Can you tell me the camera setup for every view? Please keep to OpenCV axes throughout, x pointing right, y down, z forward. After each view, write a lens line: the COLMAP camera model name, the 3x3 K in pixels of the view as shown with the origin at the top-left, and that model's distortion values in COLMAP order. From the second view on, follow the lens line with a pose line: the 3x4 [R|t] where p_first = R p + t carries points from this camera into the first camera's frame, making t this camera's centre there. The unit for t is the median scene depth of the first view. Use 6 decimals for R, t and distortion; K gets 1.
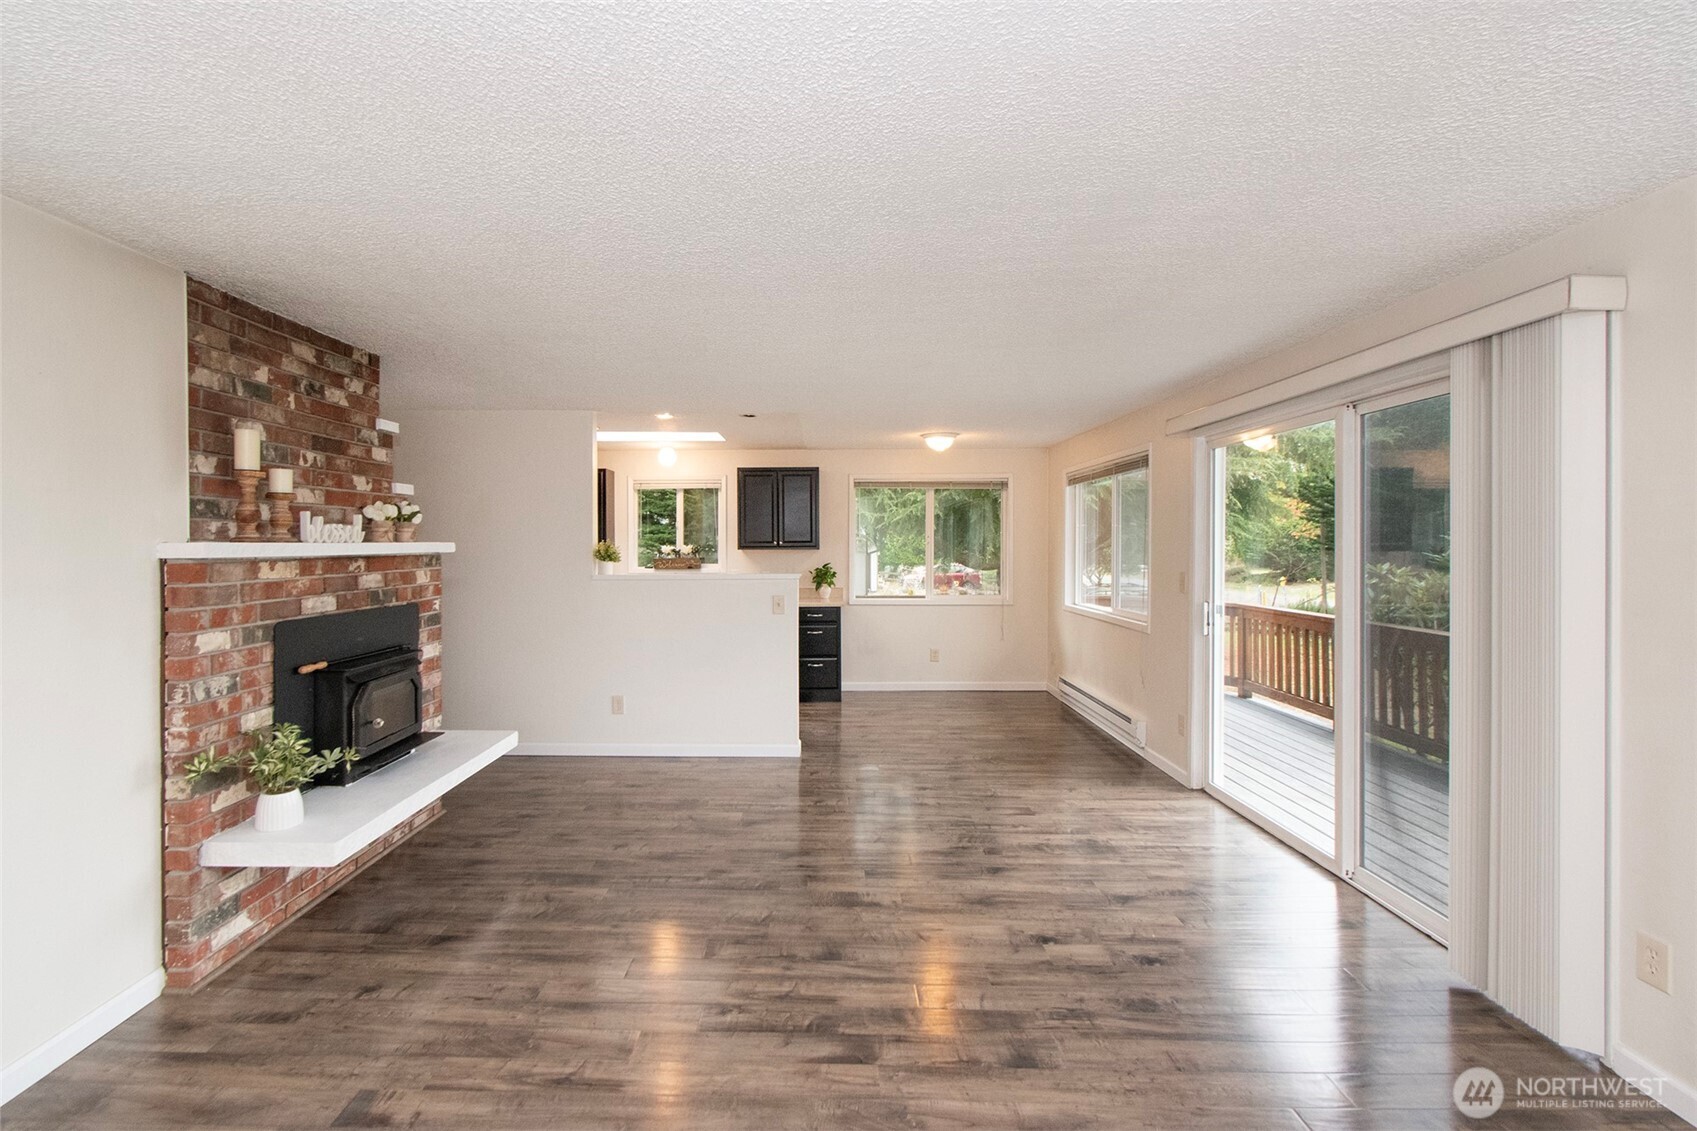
lens RADIAL K [[780.9, 0, 794.6], [0, 780.9, 544.3], [0, 0, 1]] dist [-0.000053, -0.000086]
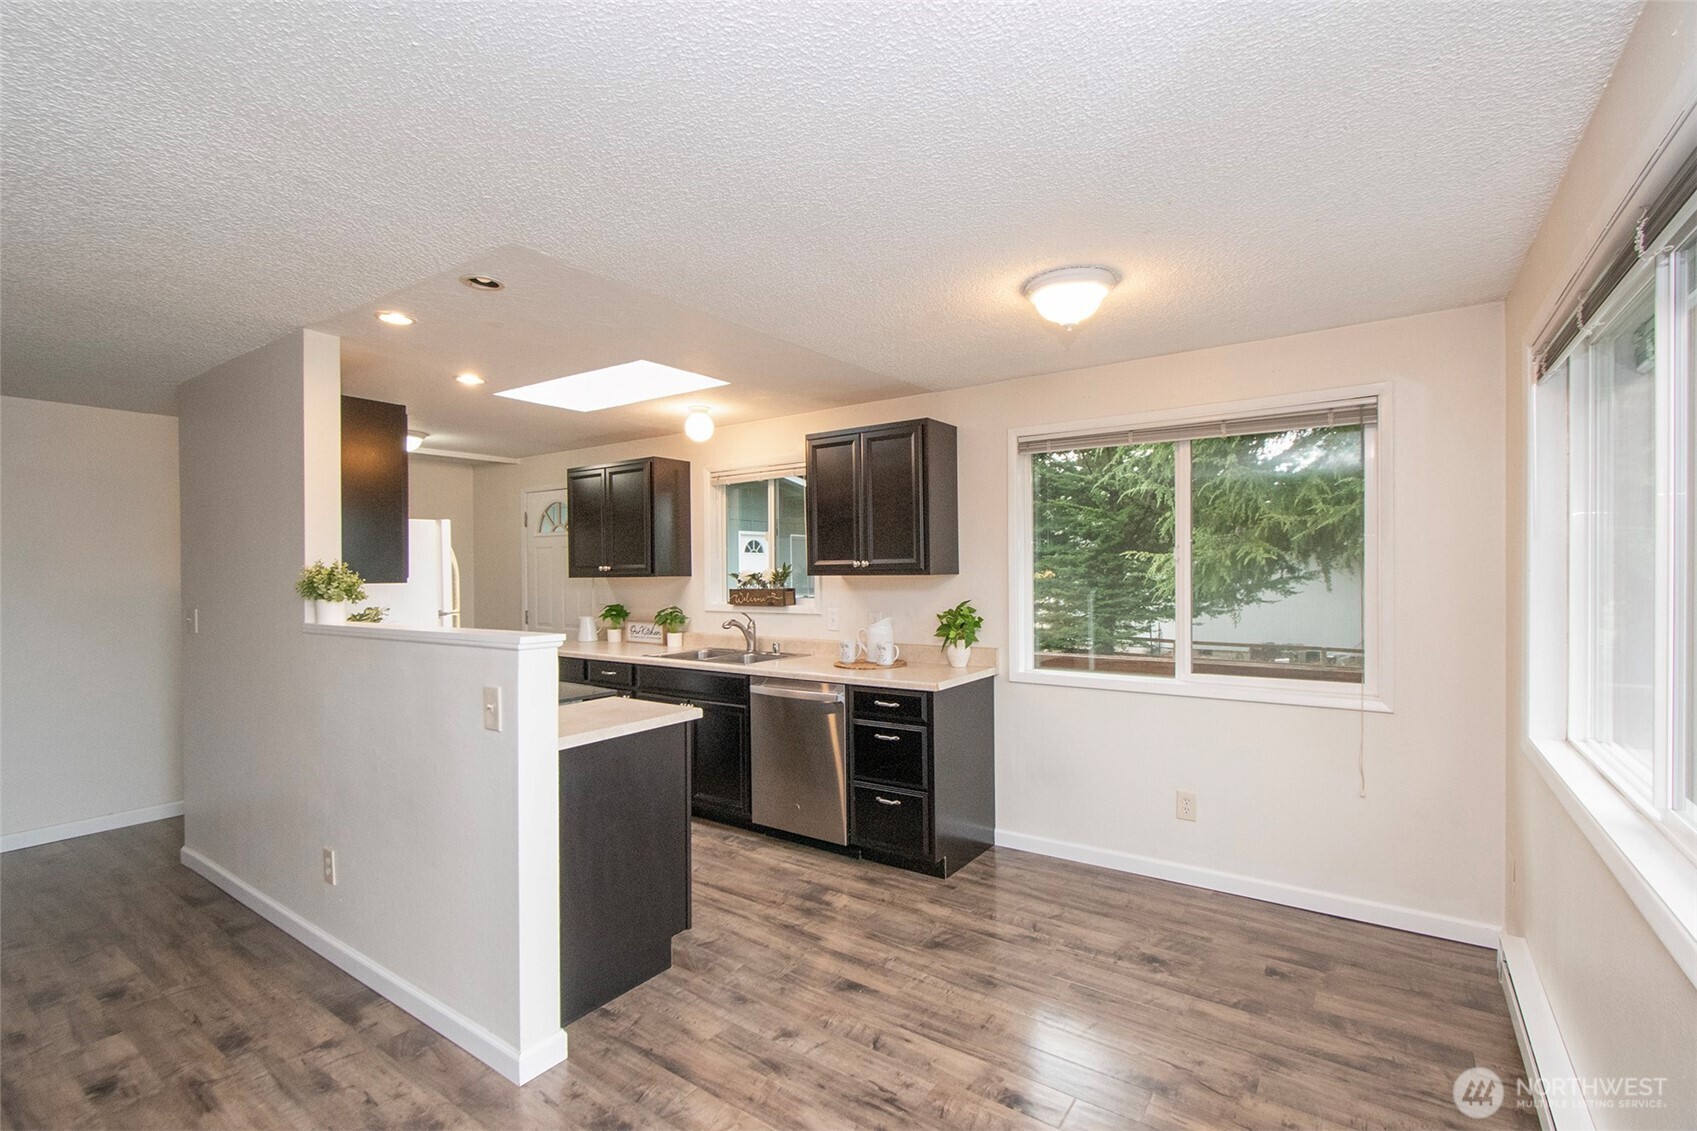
lens RADIAL K [[758.8, 0, 853.5], [0, 758.8, 571.6], [0, 0, 1]] dist [-0.001918, -0.000332]
pose [[0.837162, -0.004068, -0.546940, 0.617788], [0.005563, 0.999984, 0.001076, 0.008464], [0.546926, -0.003944, 0.837171, 1.260726]]
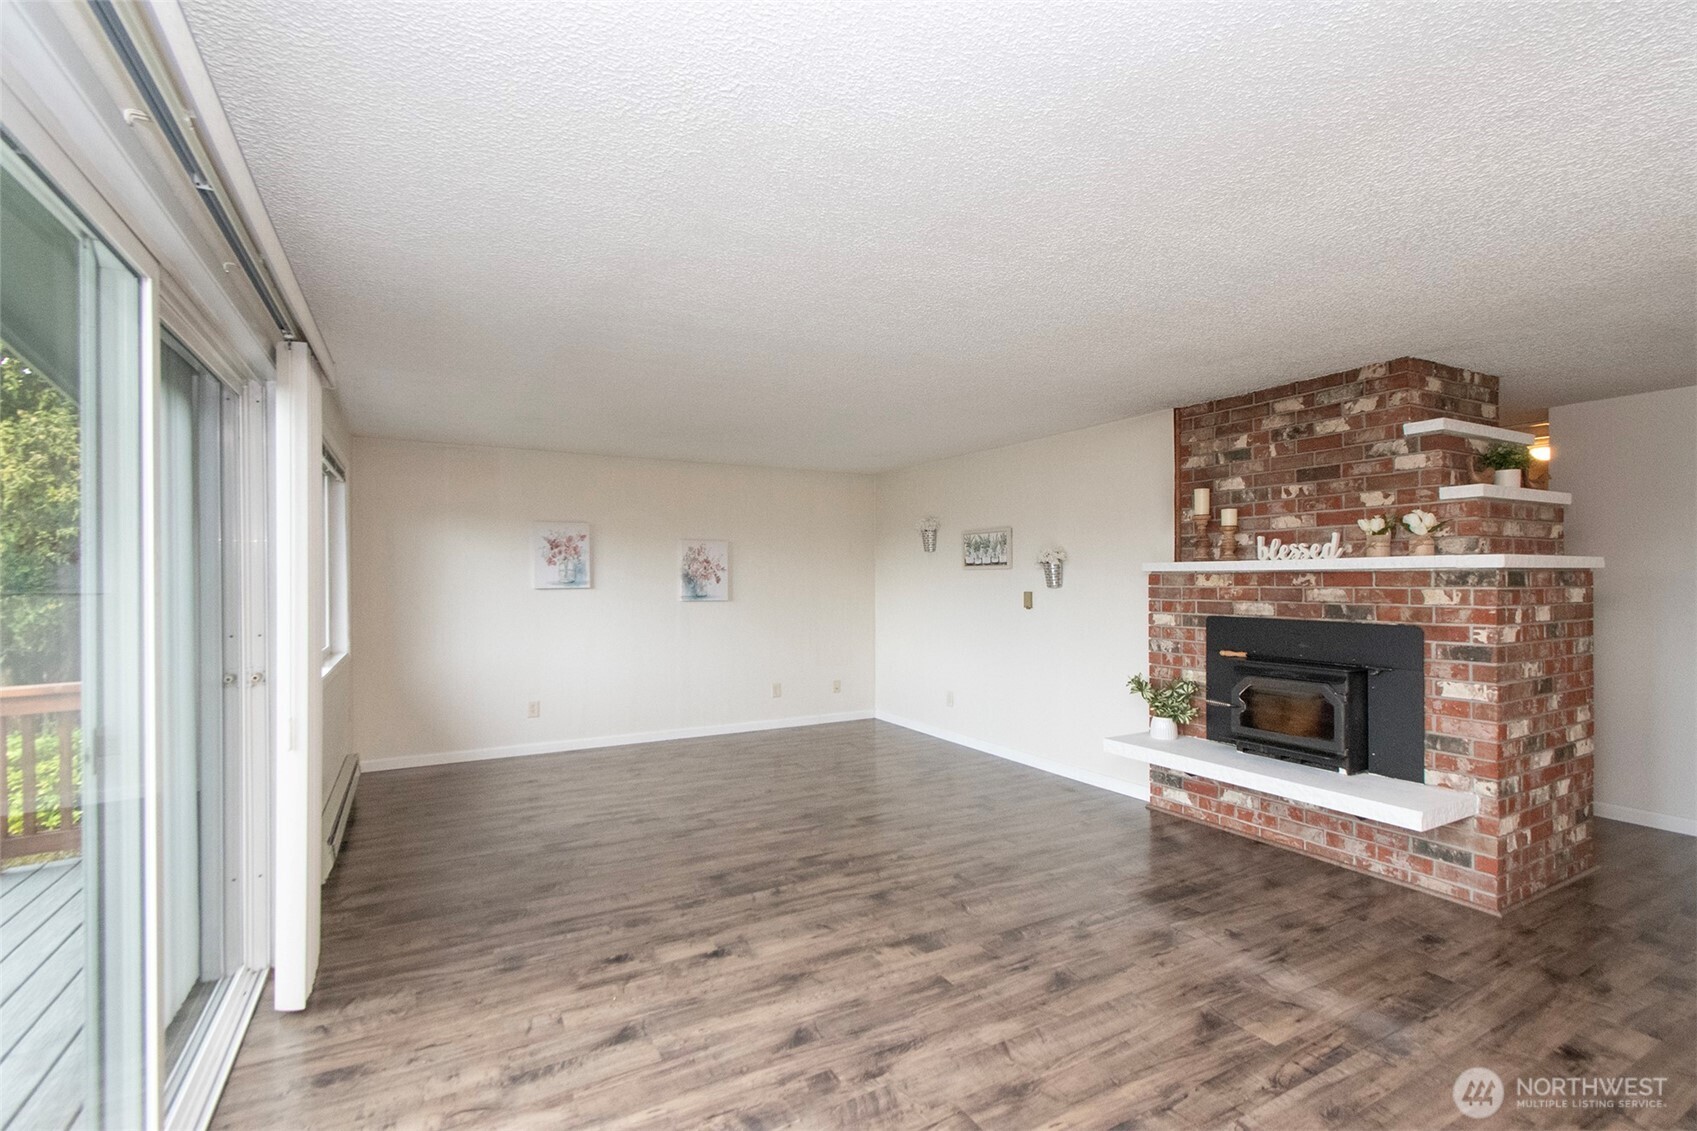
lens RADIAL K [[752.0, 0, 843.8], [0, 752.0, 576.8], [0, 0, 1]] dist [-0.000212, -0.000185]
pose [[-0.853865, 0.004065, -0.520479, 0.606466], [0.003629, 0.999992, 0.001858, 0.019847], [0.520482, -0.000302, -0.853873, 1.700168]]
